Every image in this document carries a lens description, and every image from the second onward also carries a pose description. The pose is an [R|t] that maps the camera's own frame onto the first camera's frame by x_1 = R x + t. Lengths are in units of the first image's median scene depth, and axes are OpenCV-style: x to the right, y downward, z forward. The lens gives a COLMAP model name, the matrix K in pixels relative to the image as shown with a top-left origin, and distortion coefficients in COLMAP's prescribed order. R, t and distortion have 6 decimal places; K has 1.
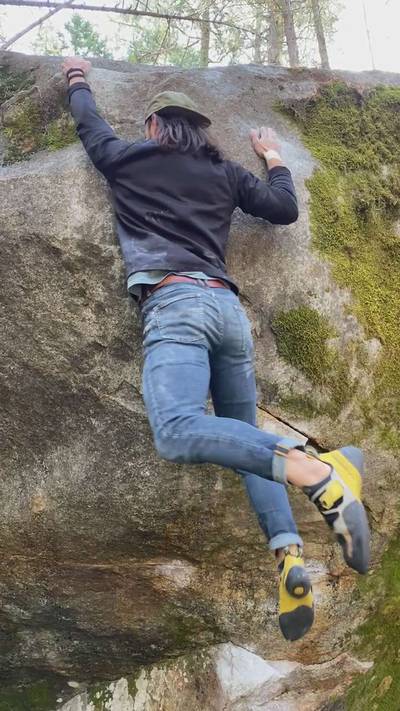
lens RADIAL K [[623.3, 0, 199.8], [0, 623.3, 354.1], [0, 0, 1]] dist [0.003915, 0.005306]
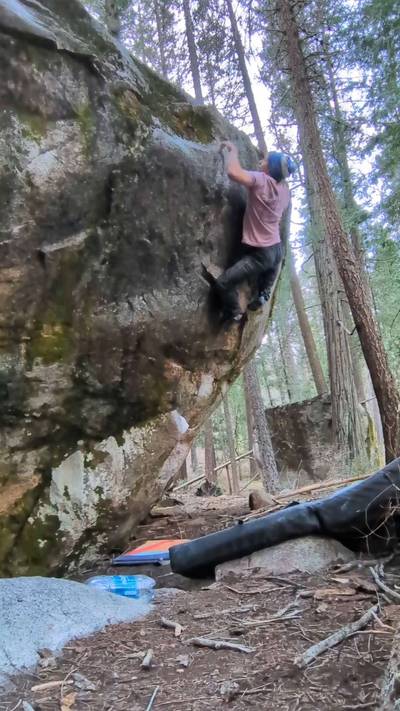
lens RADIAL K [[501.7, 0, 216.5], [0, 501.7, 357.2], [0, 0, 1]] dist [0.008204, -0.009704]
pose [[0.653065, 0.112882, 0.748842, -1.090464], [-0.129569, 0.990903, -0.036373, 0.341973], [-0.746136, -0.073272, 0.661750, -0.136143]]
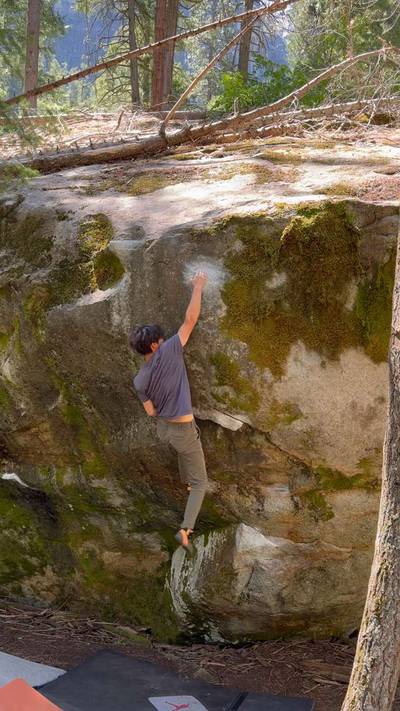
lens RADIAL K [[617.4, 0, 195.7], [0, 617.4, 353.3], [0, 0, 1]] dist [0.071214, -0.092481]
pose [[0.874677, -0.004990, -0.484680, 0.813988], [0.088216, 0.984885, 0.149060, -0.307540], [0.476610, -0.173136, 0.861897, -0.539418]]
